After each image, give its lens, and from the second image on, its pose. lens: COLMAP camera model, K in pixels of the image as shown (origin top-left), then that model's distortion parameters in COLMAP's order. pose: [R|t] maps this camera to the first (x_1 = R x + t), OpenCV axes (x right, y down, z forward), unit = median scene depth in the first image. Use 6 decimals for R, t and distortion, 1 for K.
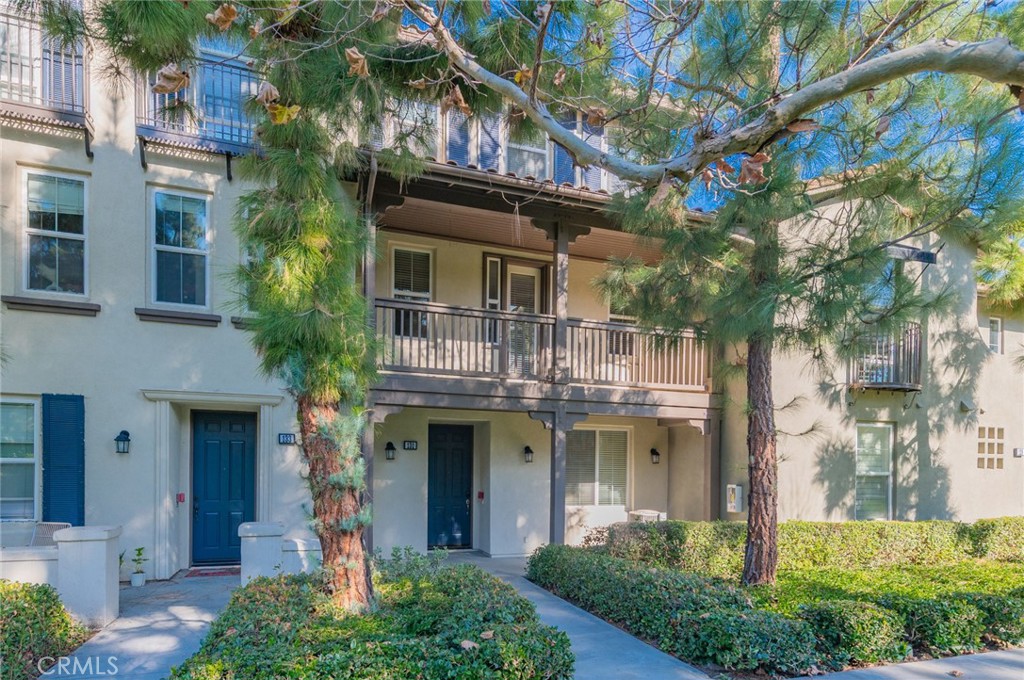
lens RADIAL K [[396.9, 0, 553.2], [0, 396.9, 339.4], [0, 0, 1]] dist [0.007054, -0.001139]
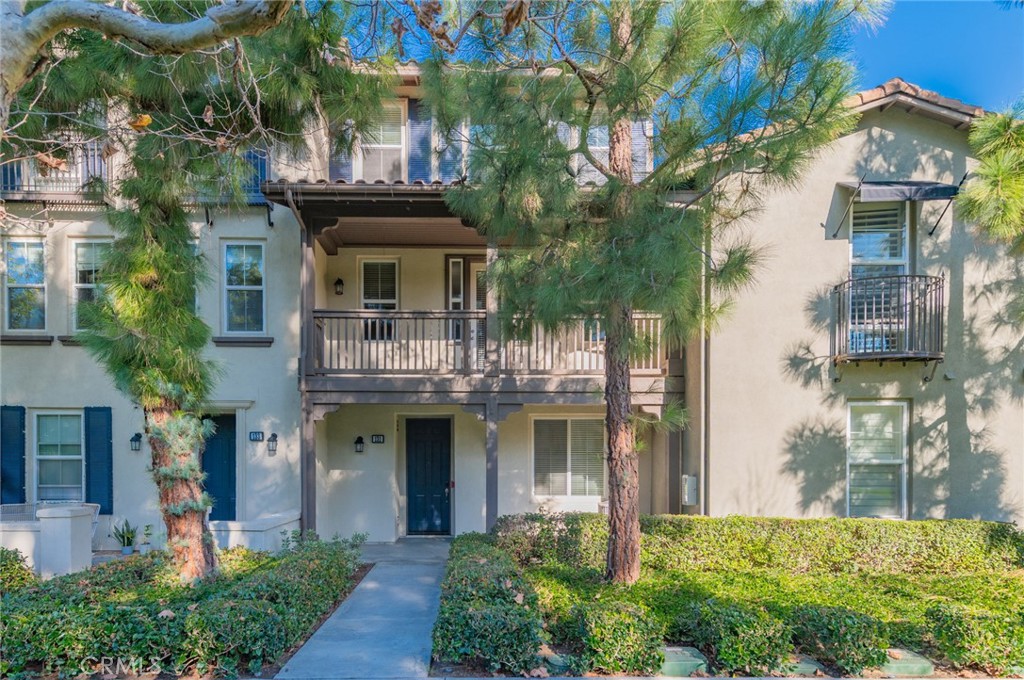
lens RADIAL K [[396.9, 0, 539.2], [0, 396.9, 329.8], [0, 0, 1]] dist [0.007054, -0.001139]
pose [[0.970563, -0.082015, -0.226452, 0.330442], [0.082612, 0.996558, -0.006856, 0.008699], [0.226235, -0.012053, 0.973998, 0.030525]]
